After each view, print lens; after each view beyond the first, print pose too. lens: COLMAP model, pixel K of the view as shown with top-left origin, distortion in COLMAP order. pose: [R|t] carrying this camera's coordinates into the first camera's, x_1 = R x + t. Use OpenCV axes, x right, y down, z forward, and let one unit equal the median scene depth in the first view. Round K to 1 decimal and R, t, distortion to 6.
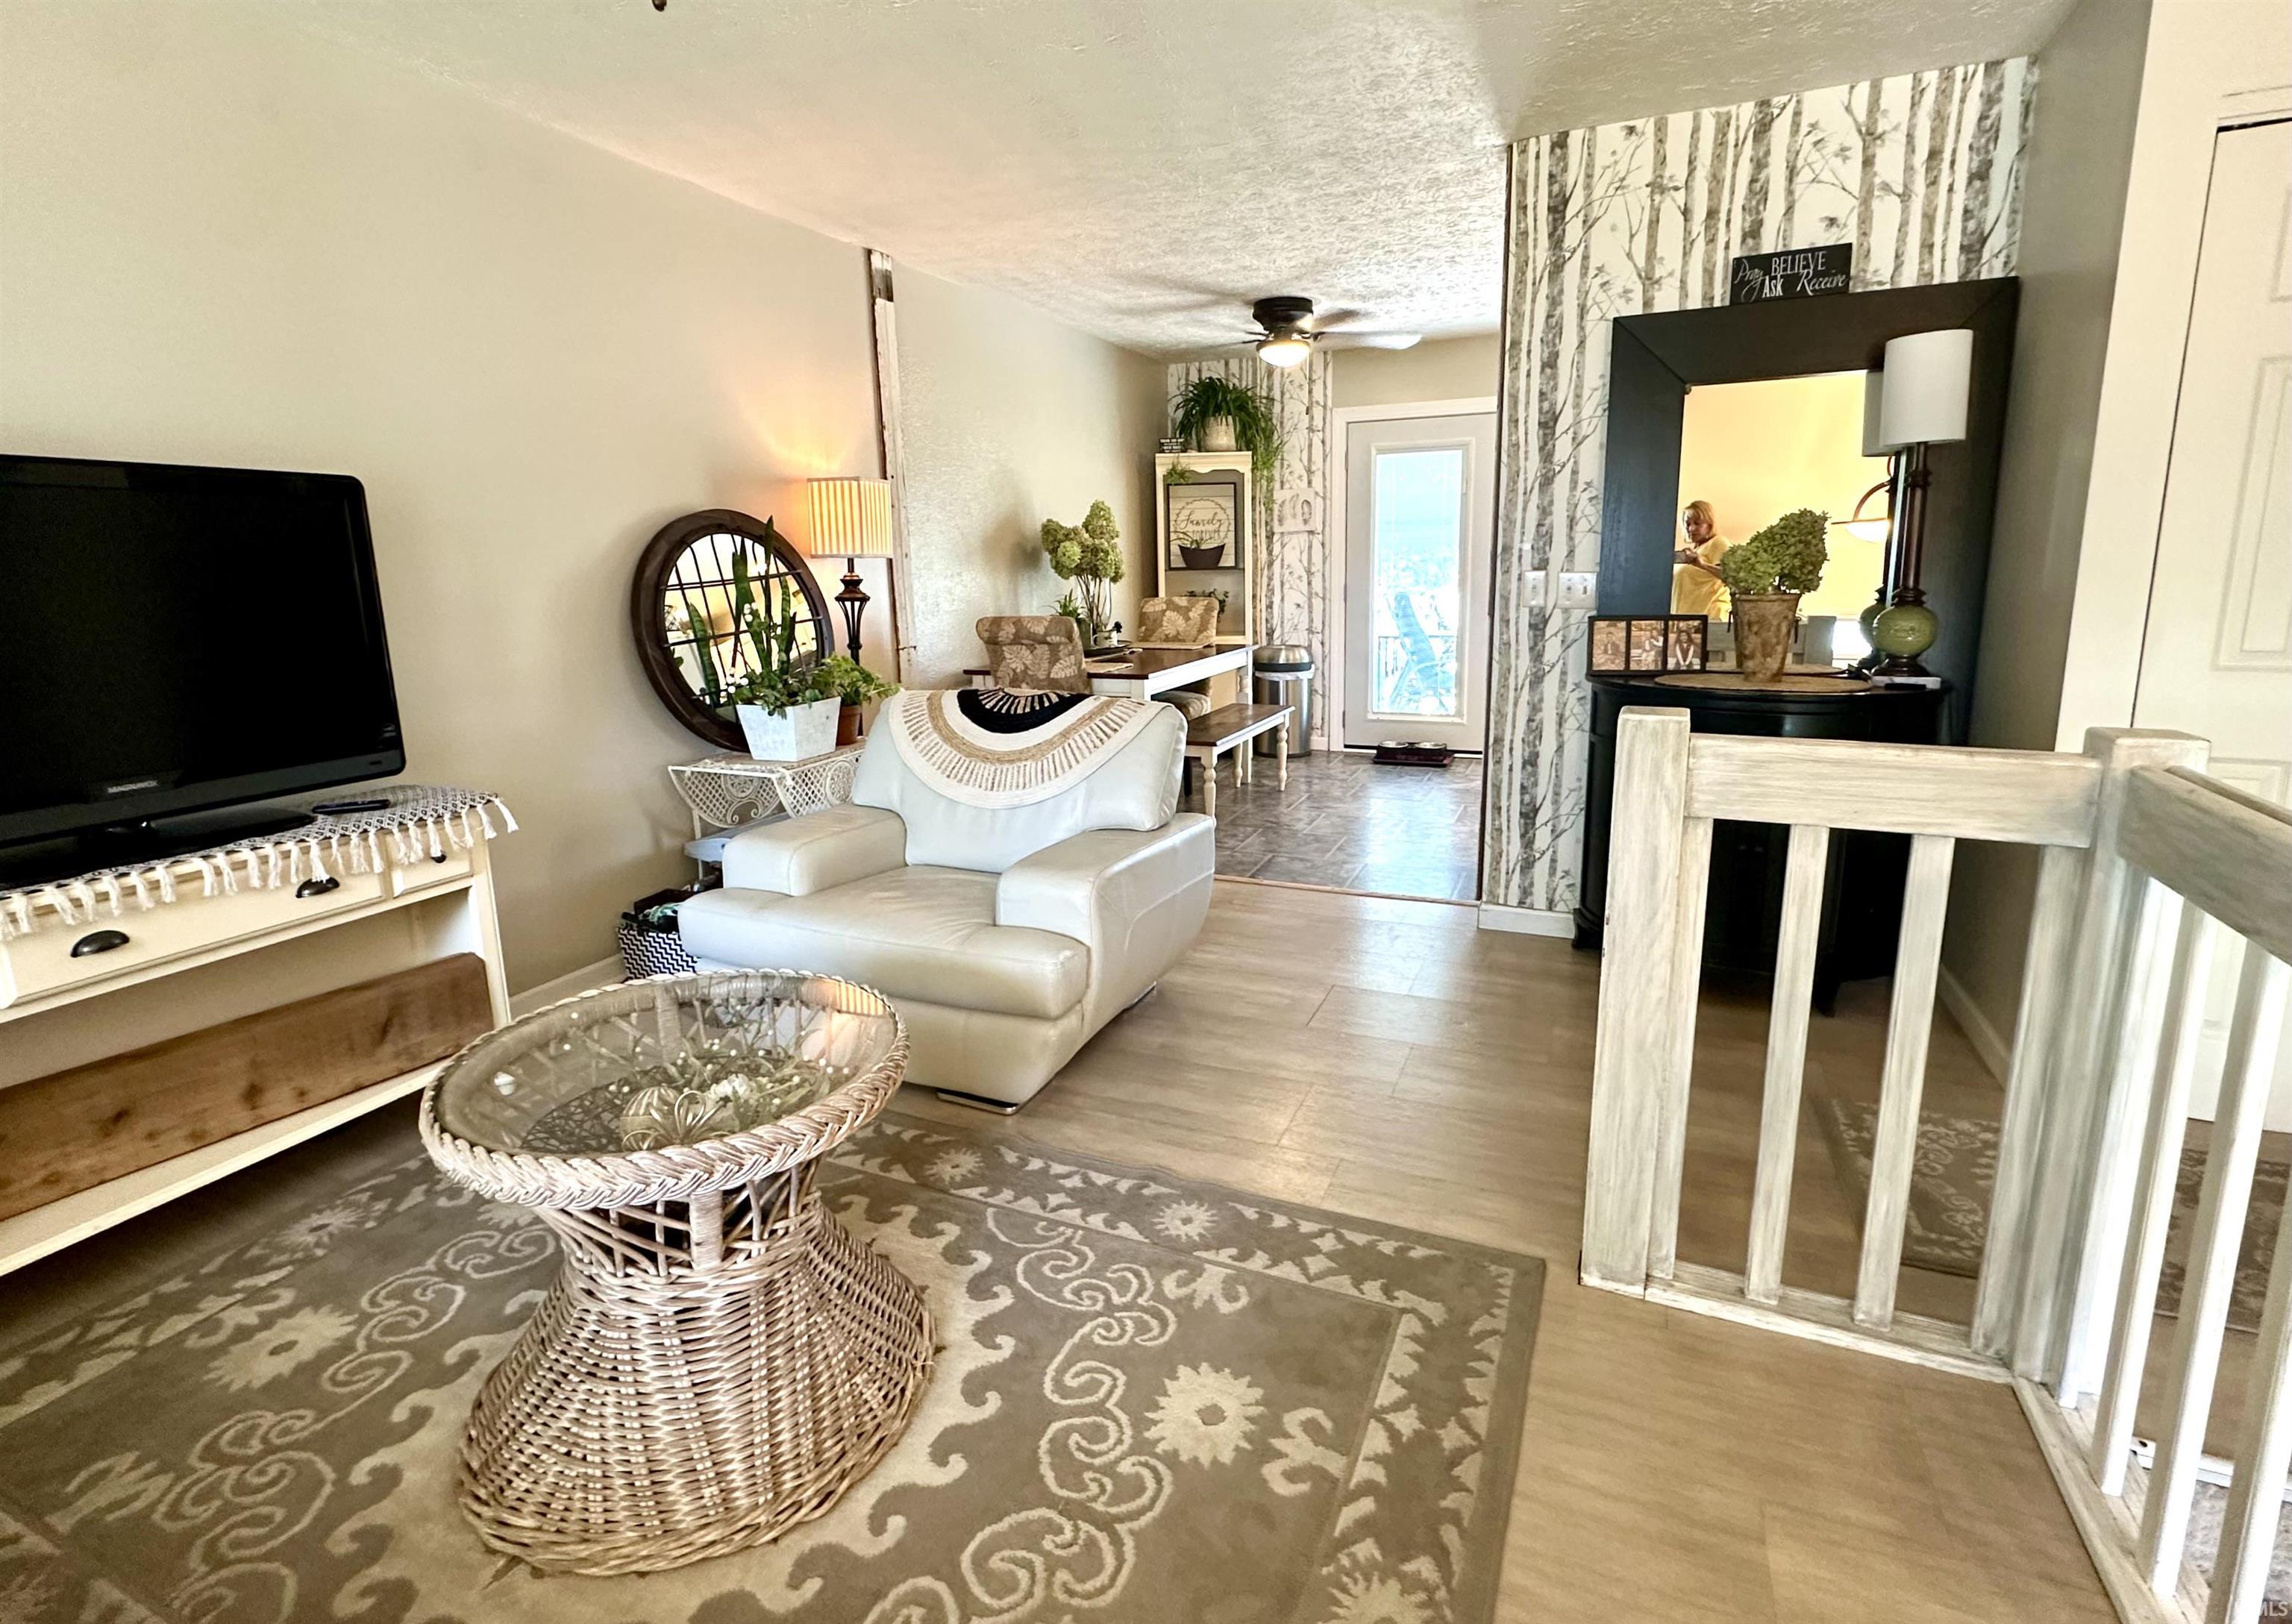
lens RADIAL K [[1091.1, 0, 1148.3], [0, 1091.1, 757.4], [0, 0, 1]] dist [0.000837, -0.000248]
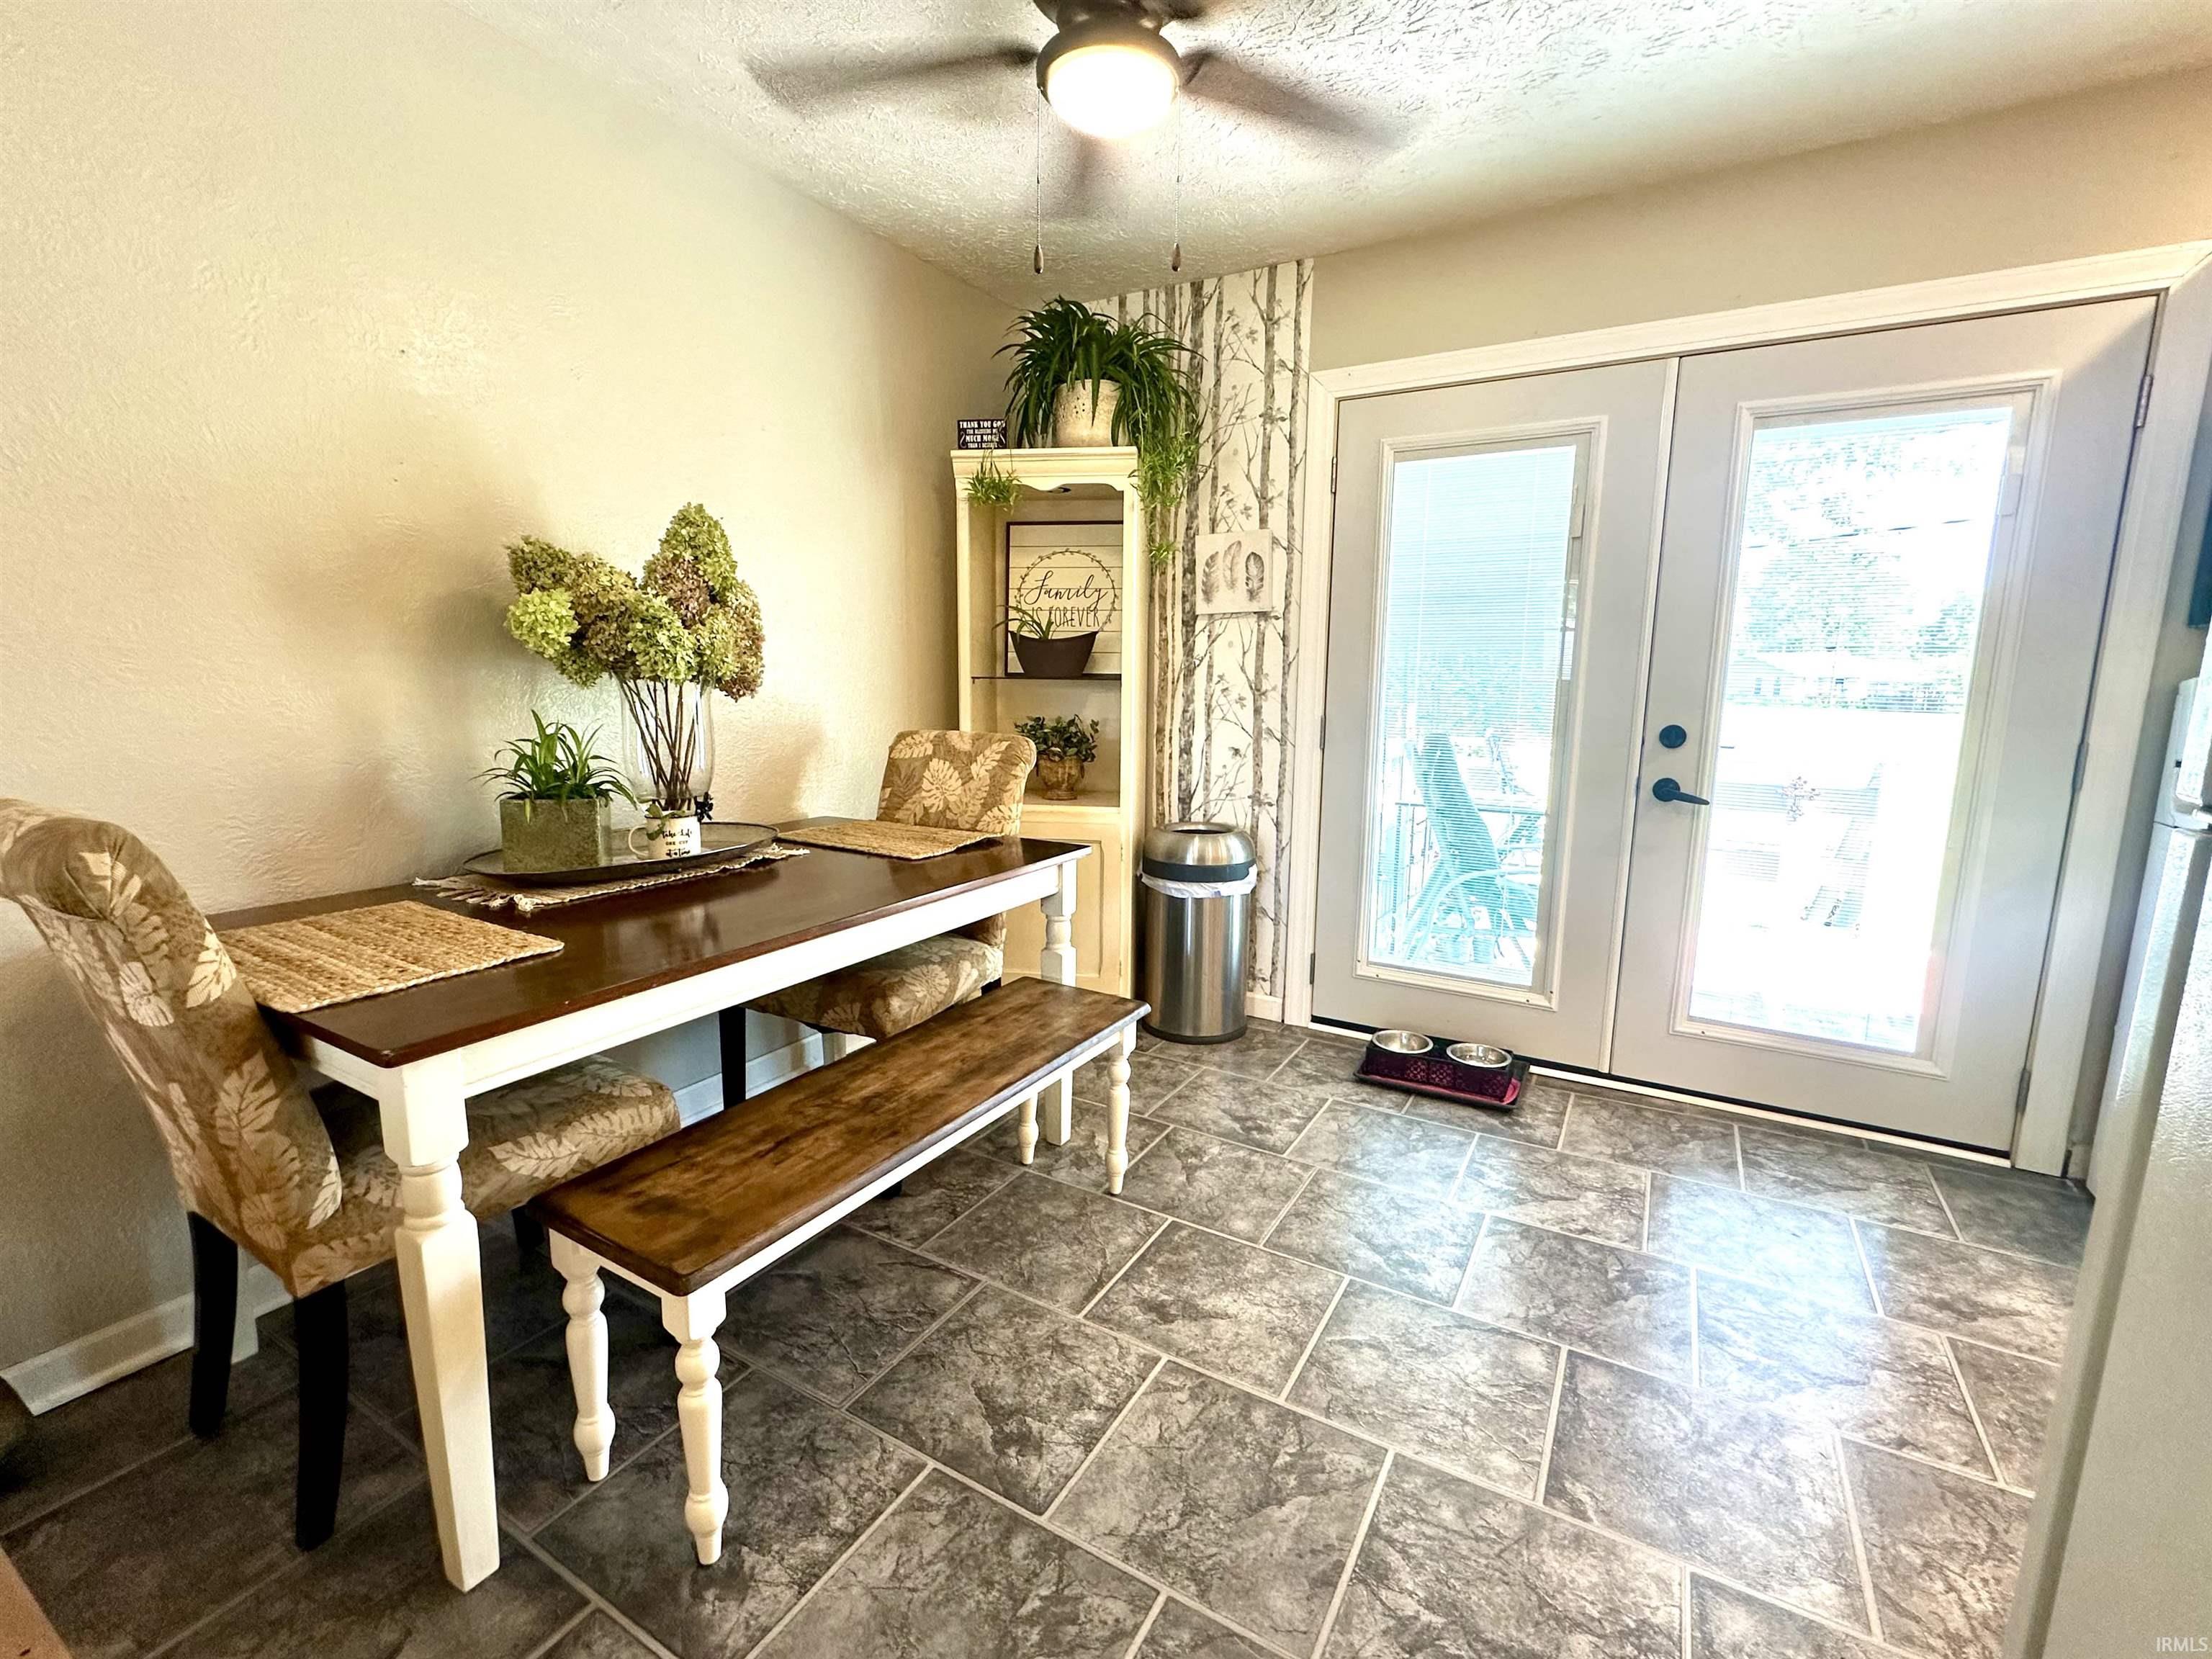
lens RADIAL K [[968.2, 0, 1105.1], [0, 968.2, 828.3], [0, 0, 1]] dist [-0.006255, 0.001191]
pose [[0.992524, 0.050214, -0.111245, 0.161995], [-0.052349, 0.998495, -0.016345, -0.113896], [0.110256, 0.022047, 0.993659, 0.657021]]
